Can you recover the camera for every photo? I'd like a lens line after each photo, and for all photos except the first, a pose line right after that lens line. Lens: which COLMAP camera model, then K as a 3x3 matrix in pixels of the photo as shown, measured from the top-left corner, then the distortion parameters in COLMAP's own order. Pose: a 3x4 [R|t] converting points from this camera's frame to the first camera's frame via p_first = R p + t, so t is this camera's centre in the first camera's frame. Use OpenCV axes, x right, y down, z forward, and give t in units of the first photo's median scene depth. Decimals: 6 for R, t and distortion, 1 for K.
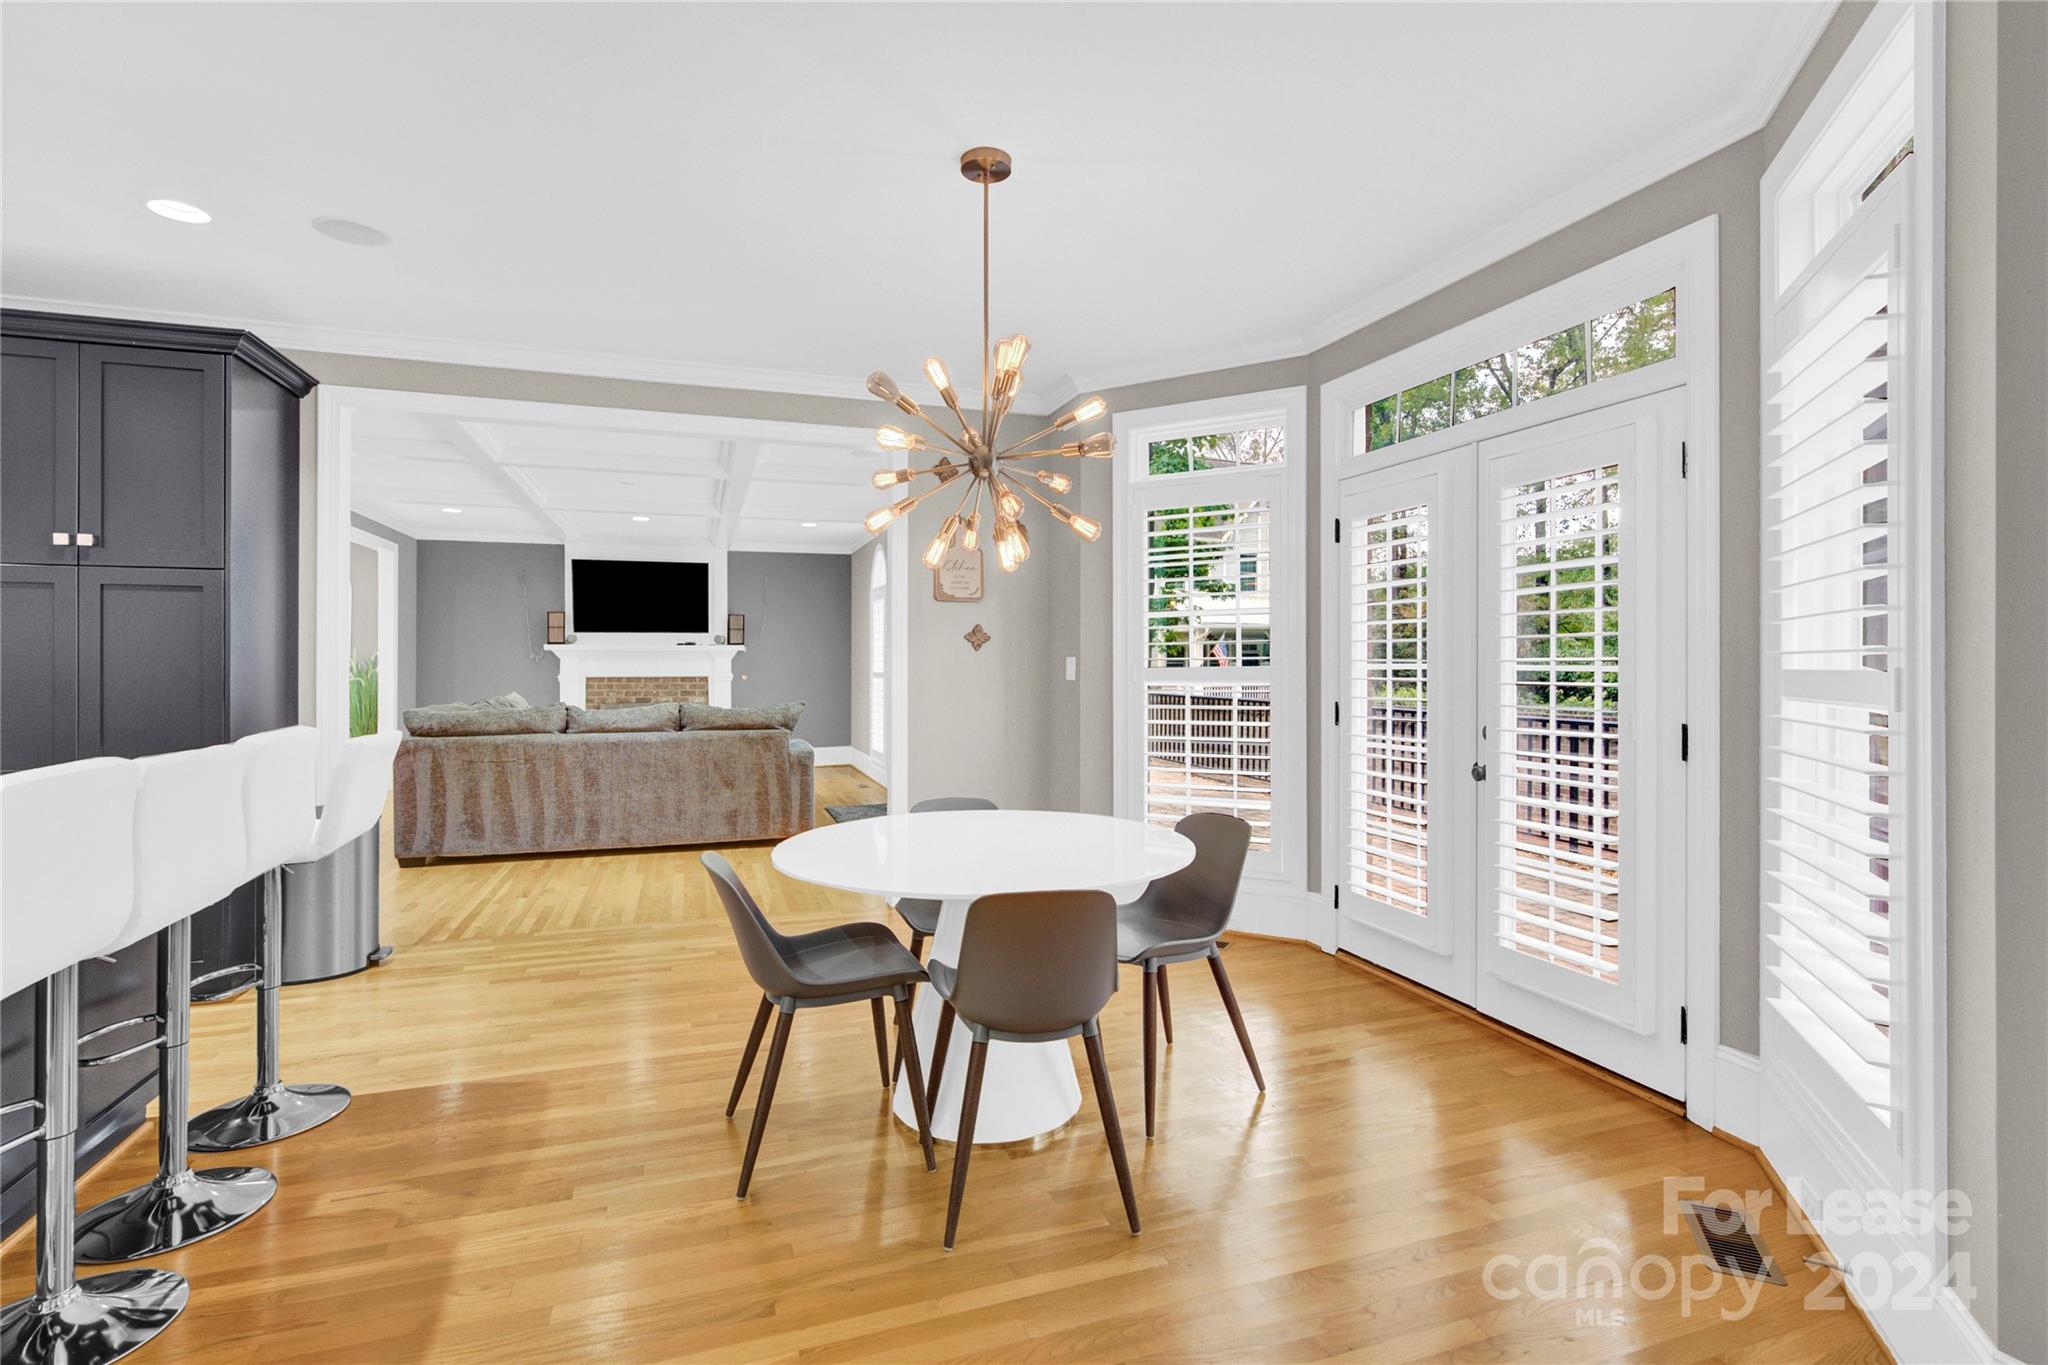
lens RADIAL K [[964.3, 0, 1019.3], [0, 964.3, 656.6], [0, 0, 1]] dist [0.000954, 0.000481]
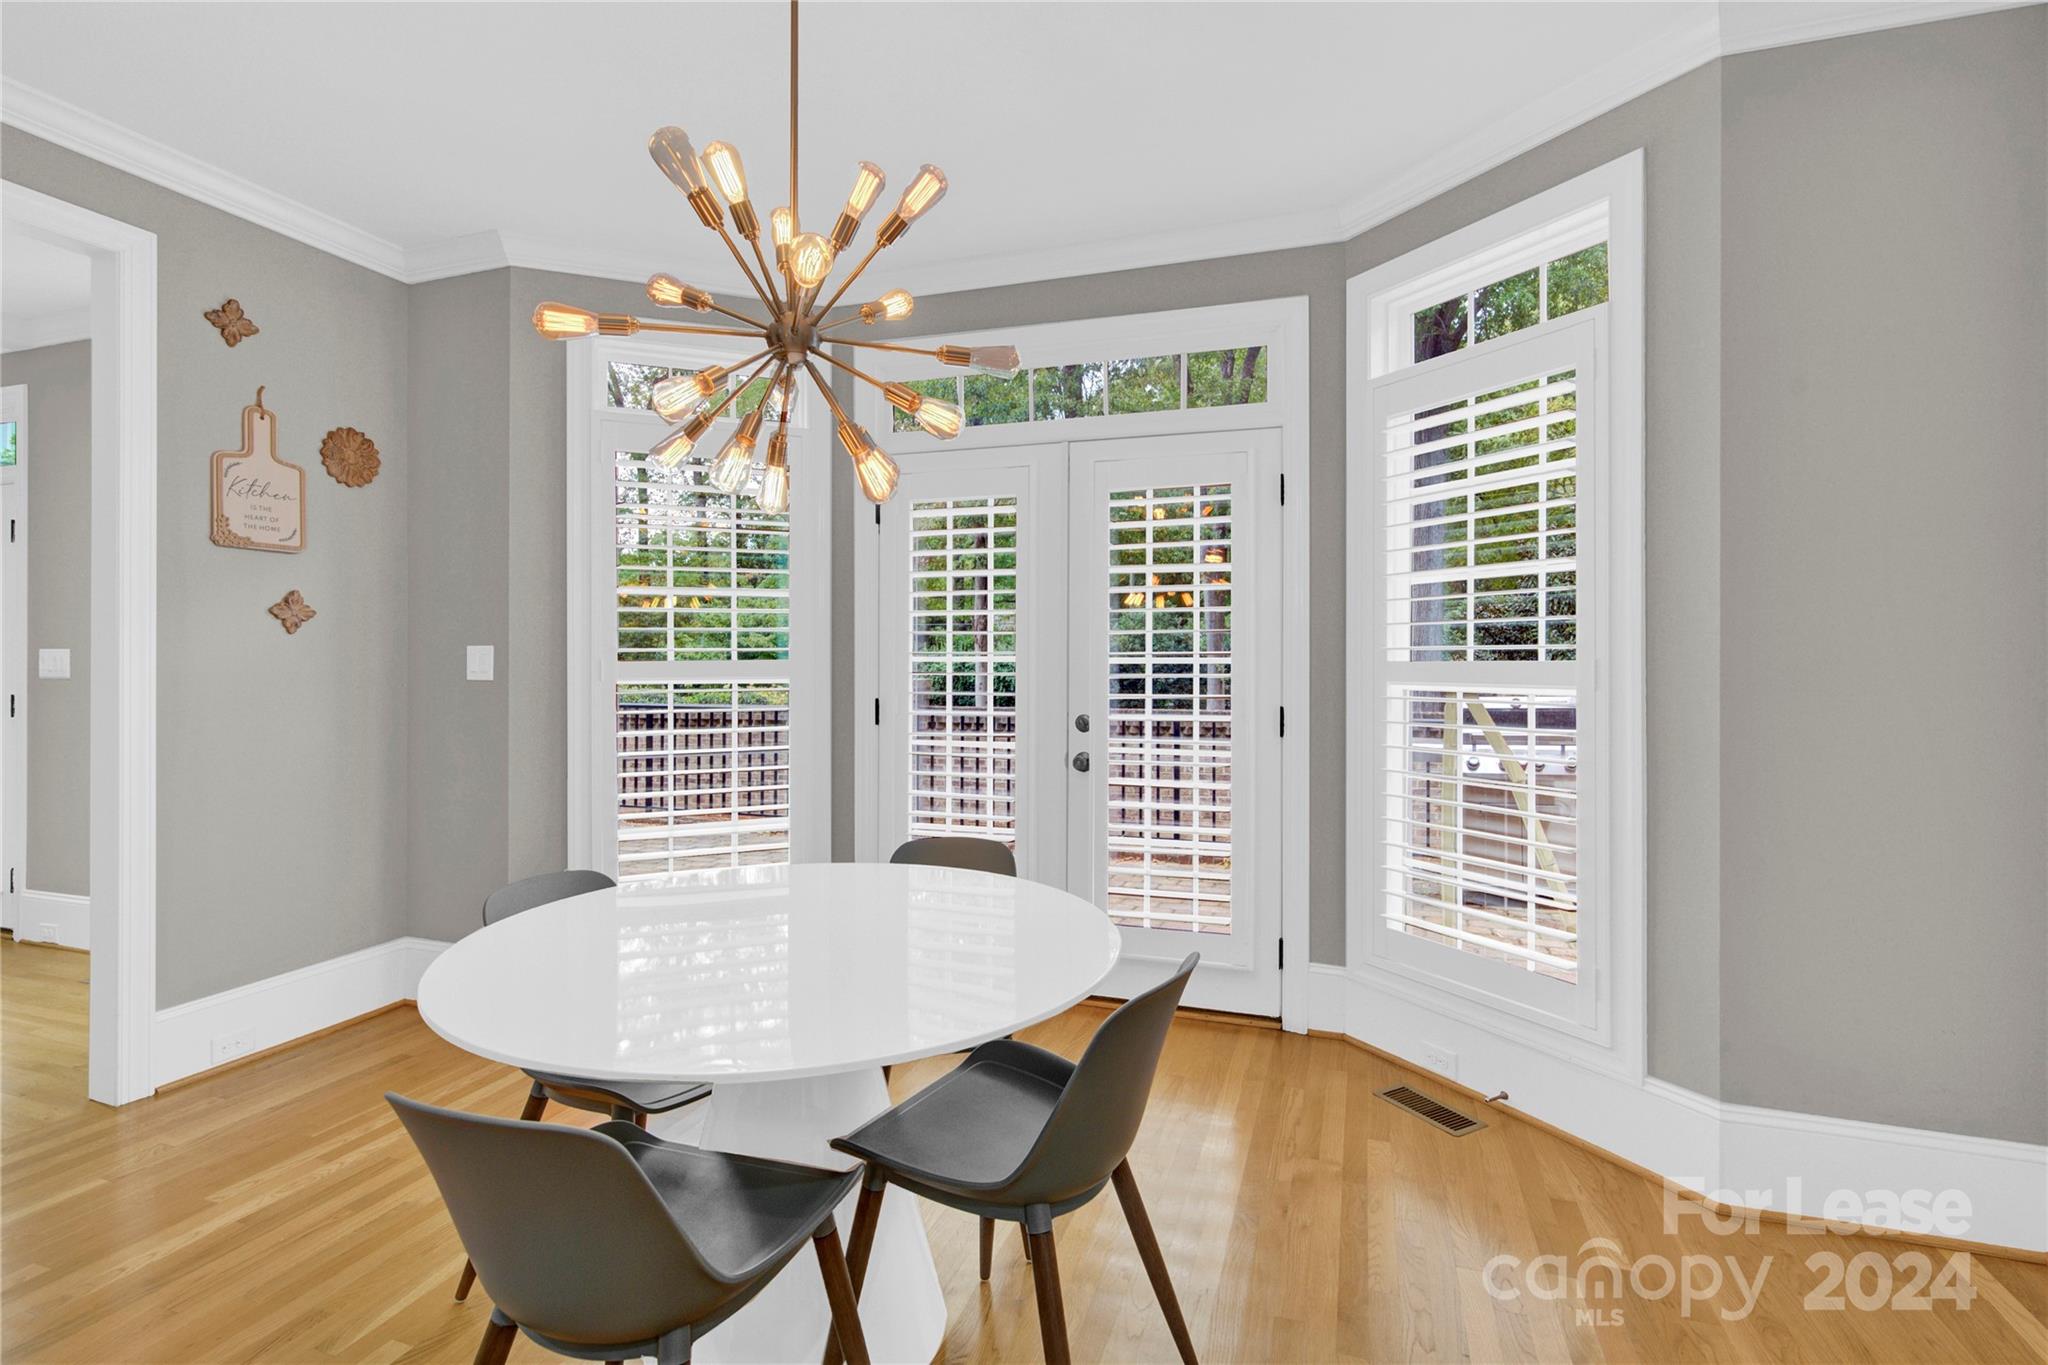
lens RADIAL K [[976.2, 0, 1030.0], [0, 976.2, 660.7], [0, 0, 1]] dist [0.003025, 0.001214]
pose [[0.612280, 0.003482, 0.790633, -0.387851], [-0.007860, 0.999968, 0.001683, 0.009714], [-0.790602, -0.007245, 0.612288, 0.401823]]
